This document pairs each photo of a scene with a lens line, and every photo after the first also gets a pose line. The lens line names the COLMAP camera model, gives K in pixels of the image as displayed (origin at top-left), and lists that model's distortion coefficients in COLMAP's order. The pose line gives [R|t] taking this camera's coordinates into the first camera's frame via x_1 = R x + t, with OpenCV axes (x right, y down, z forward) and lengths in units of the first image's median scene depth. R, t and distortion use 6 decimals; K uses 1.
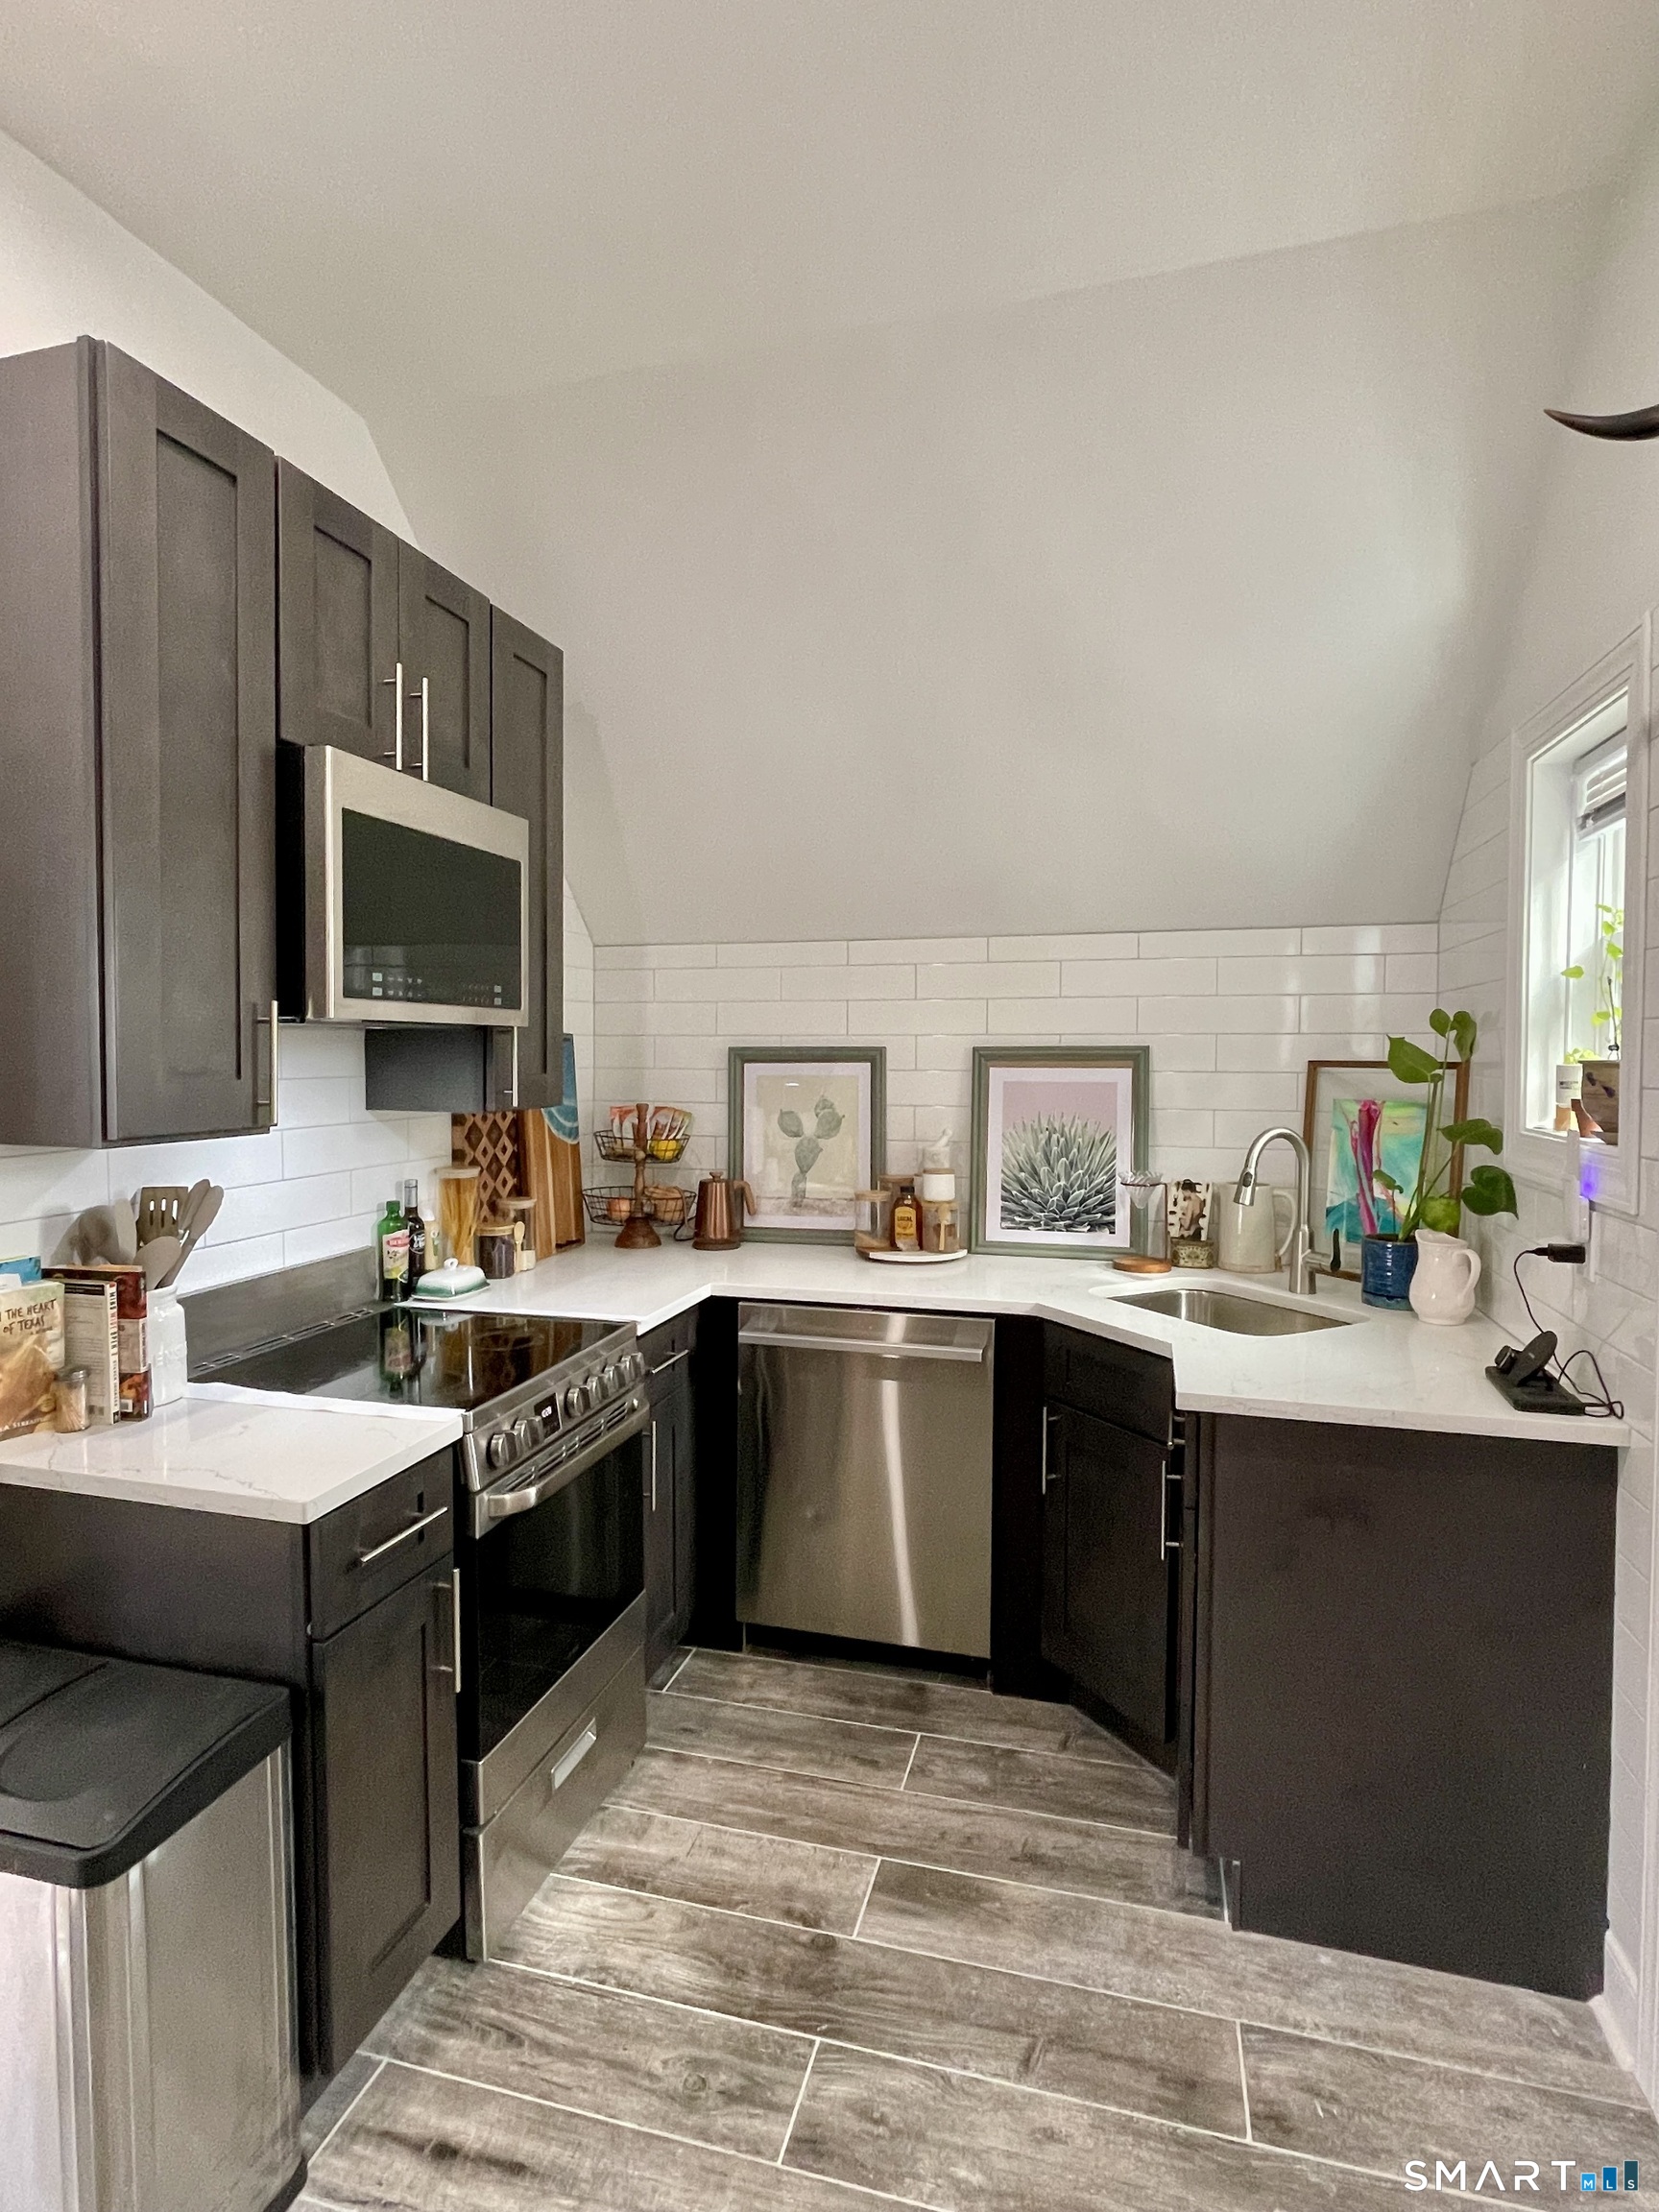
lens RADIAL K [[1173.4, 0, 823.2], [0, 1173.4, 1100.7], [0, 0, 1]] dist [-0.006353, 0.007025]
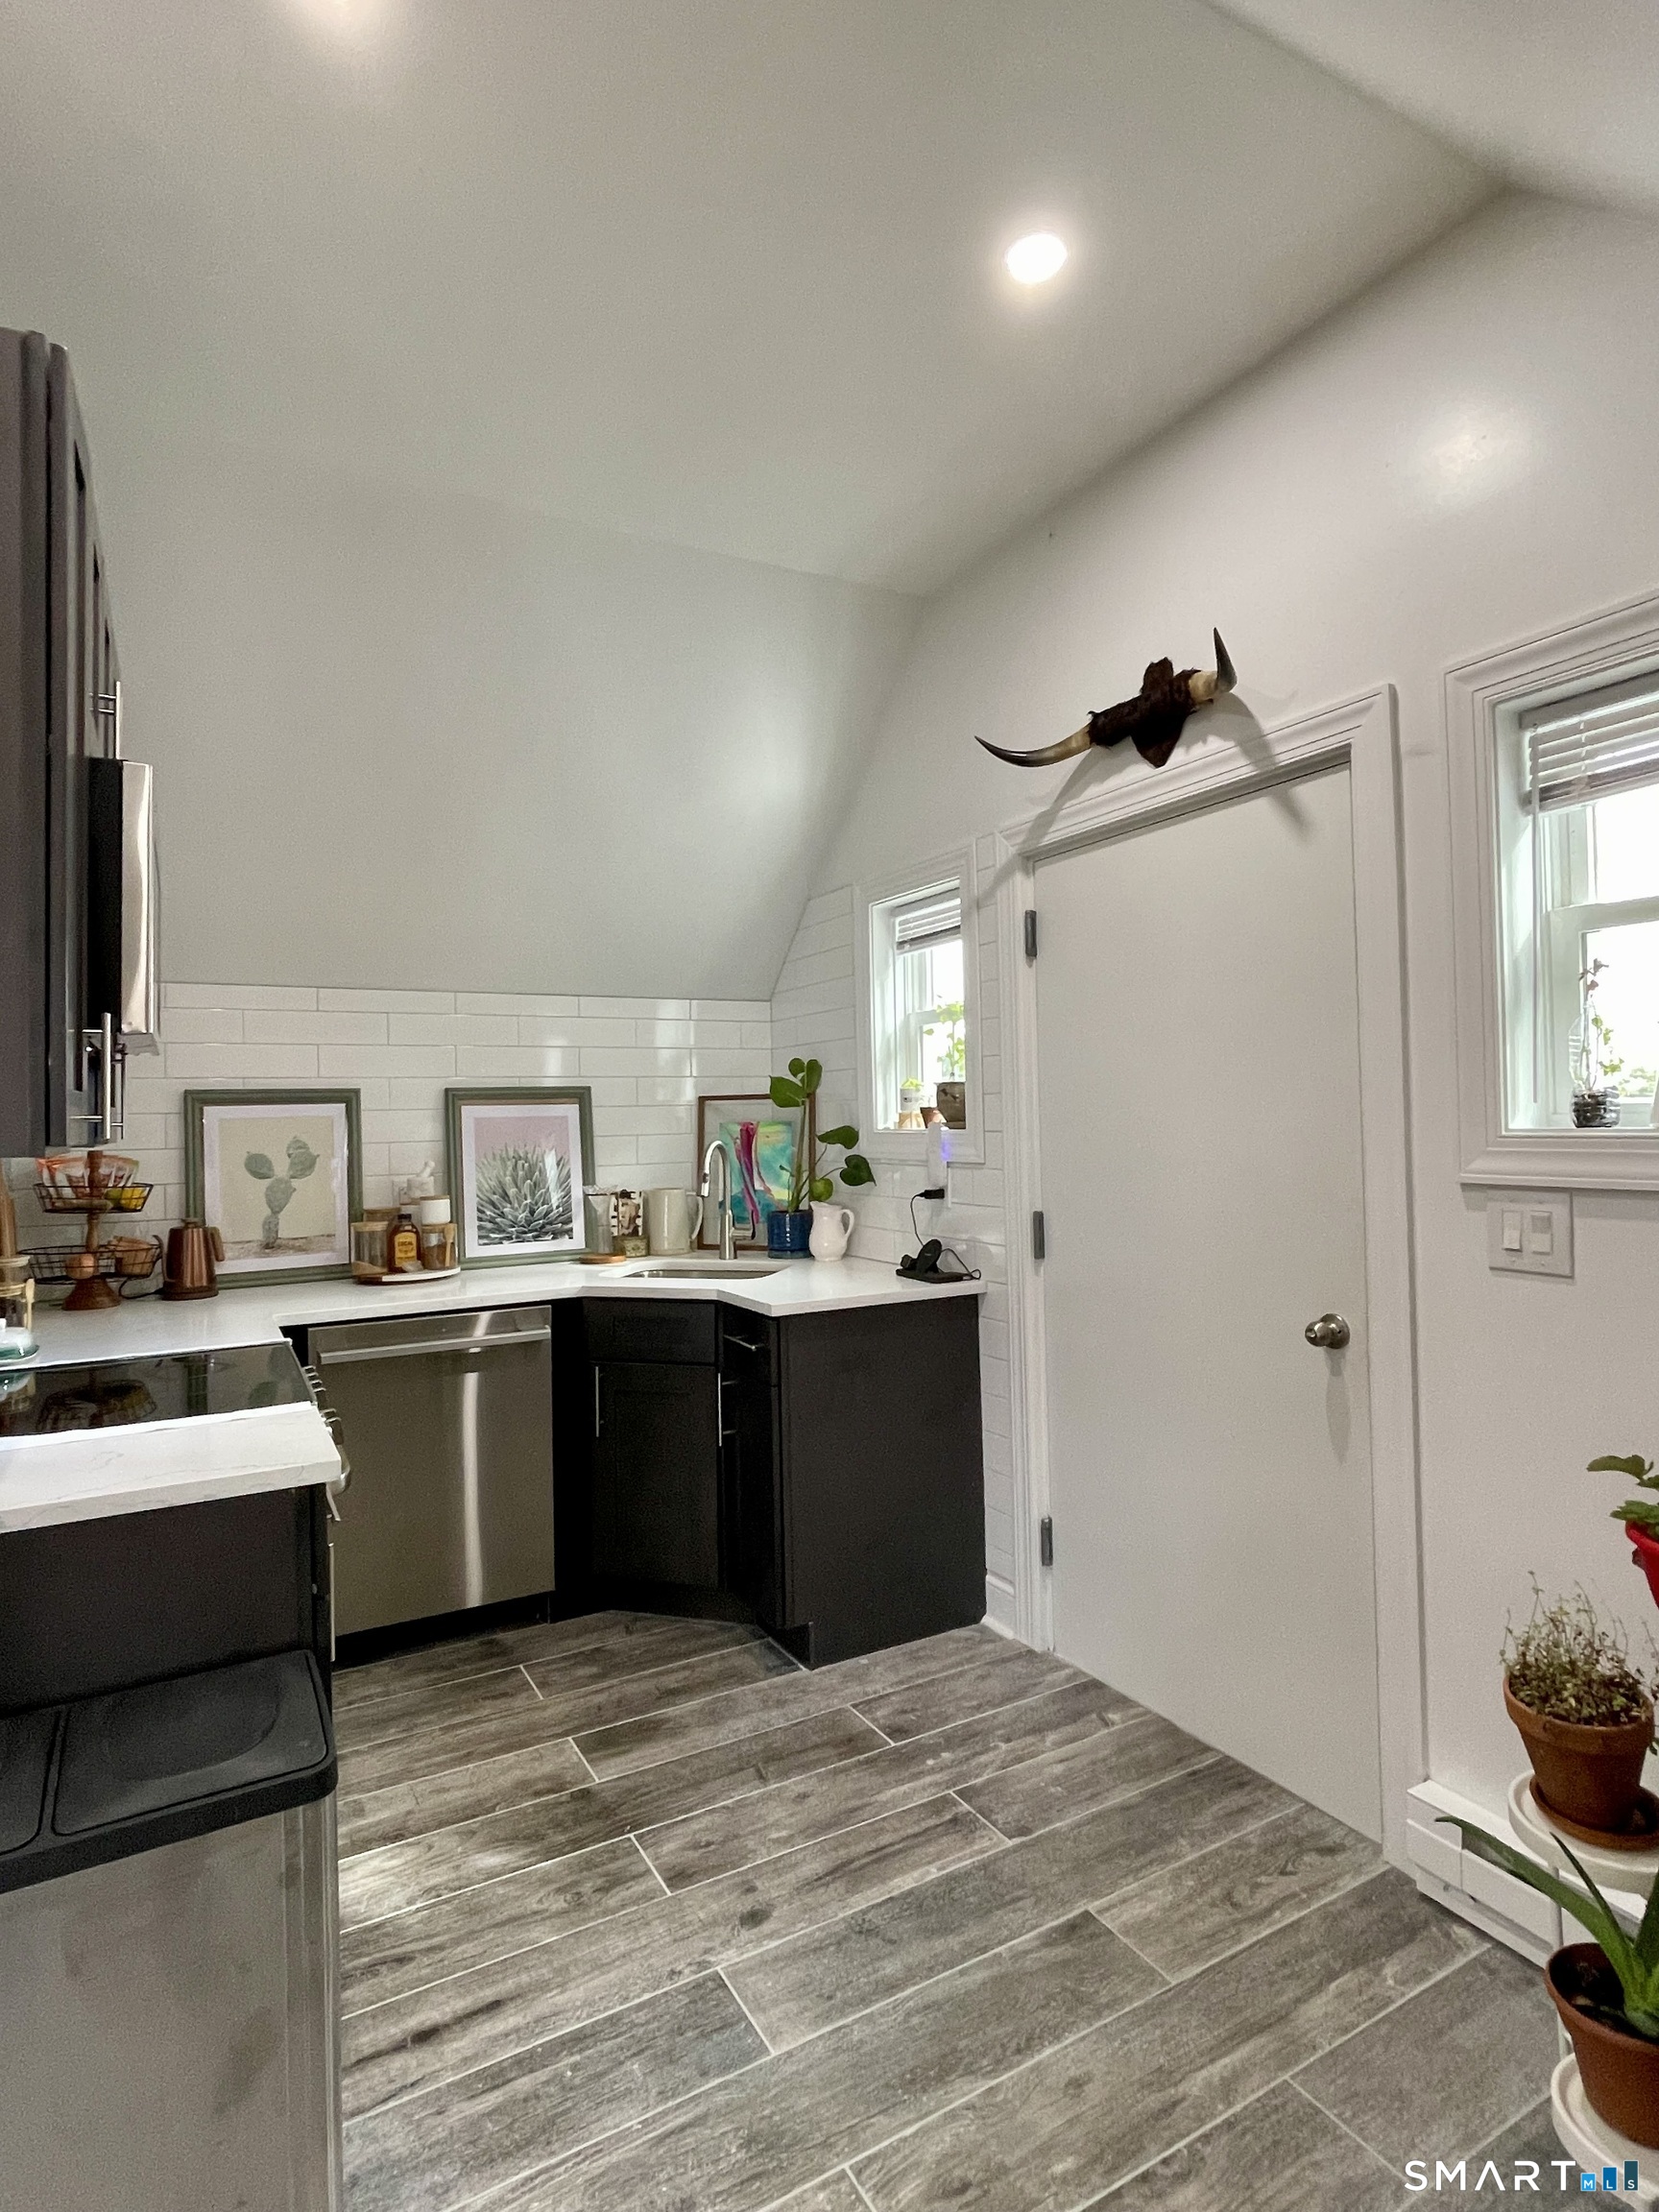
lens RADIAL K [[1173.4, 0, 833.3], [0, 1173.4, 1100.5], [0, 0, 1]] dist [-0.006353, 0.007025]
pose [[0.700954, -0.007698, 0.713165, -0.552779], [0.054707, 0.997576, -0.043003, 0.046603], [-0.711106, 0.069159, 0.699676, -0.083292]]
